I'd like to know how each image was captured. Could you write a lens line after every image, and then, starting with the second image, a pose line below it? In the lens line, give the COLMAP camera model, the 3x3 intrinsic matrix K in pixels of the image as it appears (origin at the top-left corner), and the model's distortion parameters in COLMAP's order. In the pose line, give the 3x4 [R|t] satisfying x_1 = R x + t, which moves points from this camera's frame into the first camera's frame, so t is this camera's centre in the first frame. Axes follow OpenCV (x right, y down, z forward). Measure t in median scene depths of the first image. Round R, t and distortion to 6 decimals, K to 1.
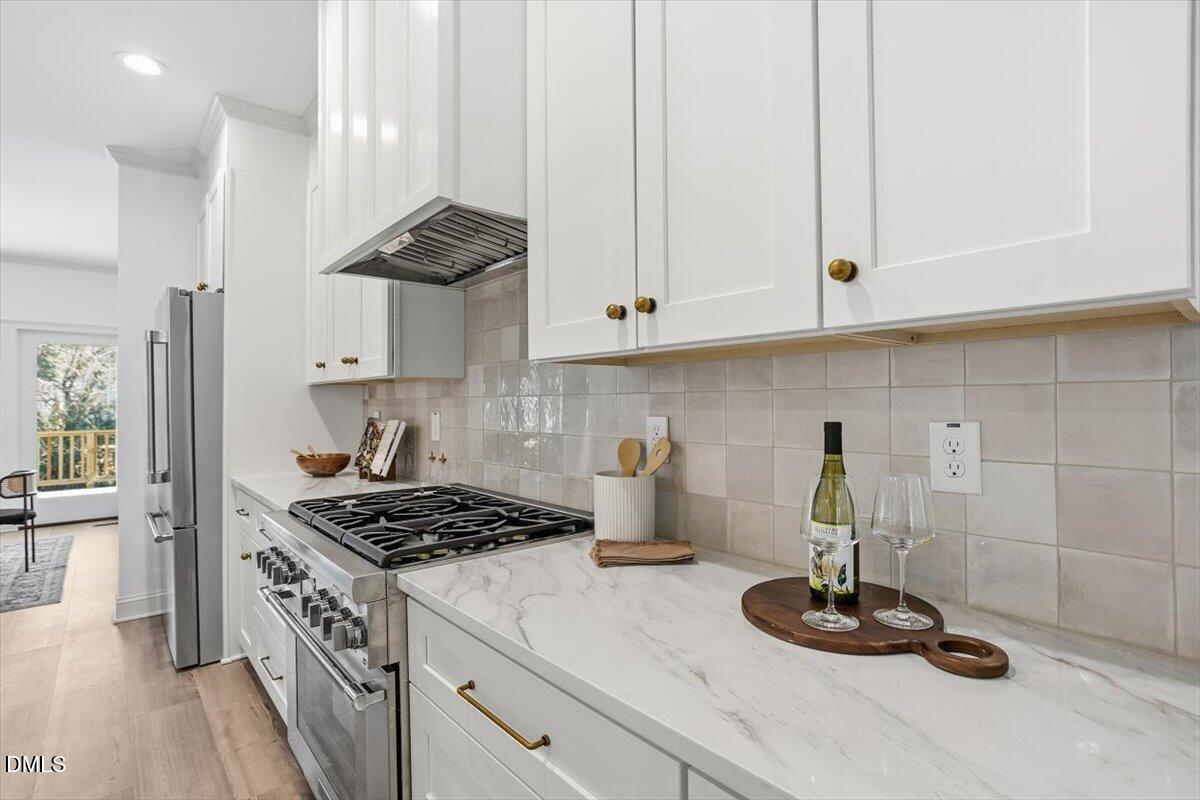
lens RADIAL K [[570.1, 0, 605.0], [0, 570.1, 398.4], [0, 0, 1]] dist [-0.037510, 0.000269]
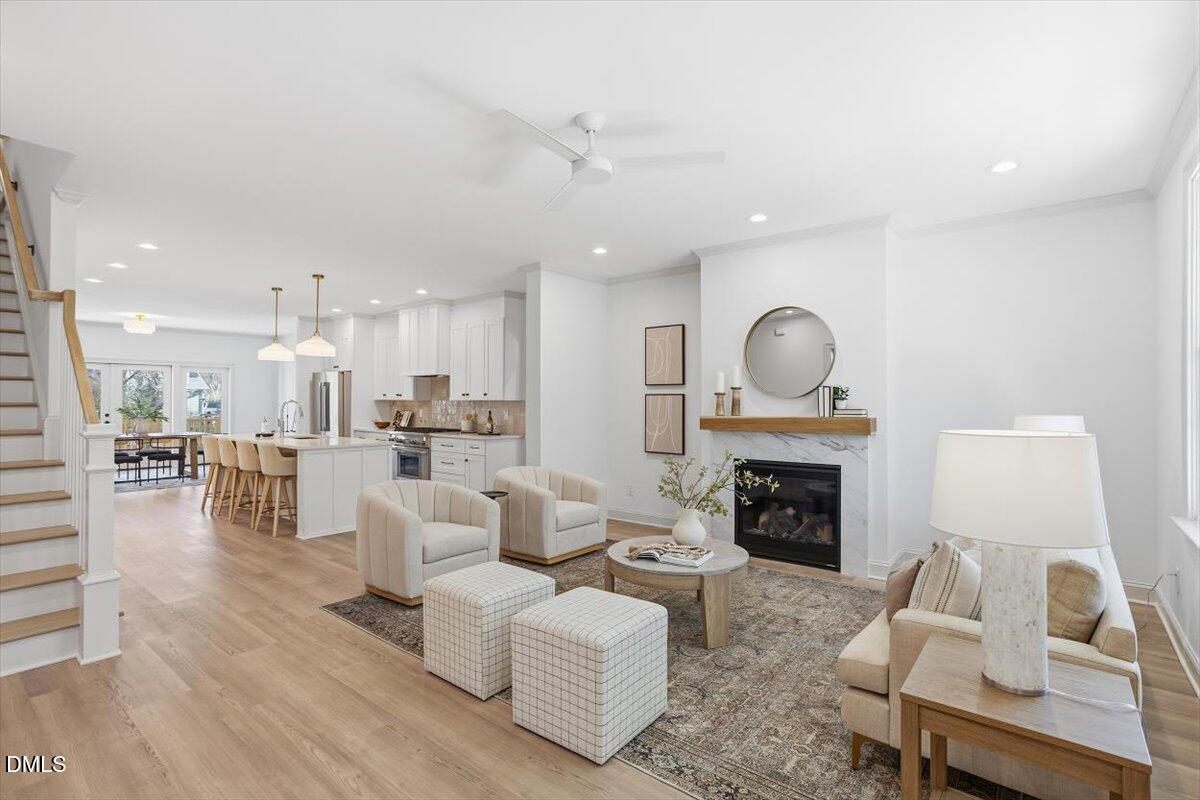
lens RADIAL K [[570.1, 0, 605.0], [0, 570.1, 398.4], [0, 0, 1]] dist [-0.037510, 0.000269]
pose [[0.985331, 0.009845, 0.170373, 0.265014], [-0.010736, 0.999933, 0.004310, -0.079975], [-0.170319, -0.006075, 0.985370, -3.054040]]
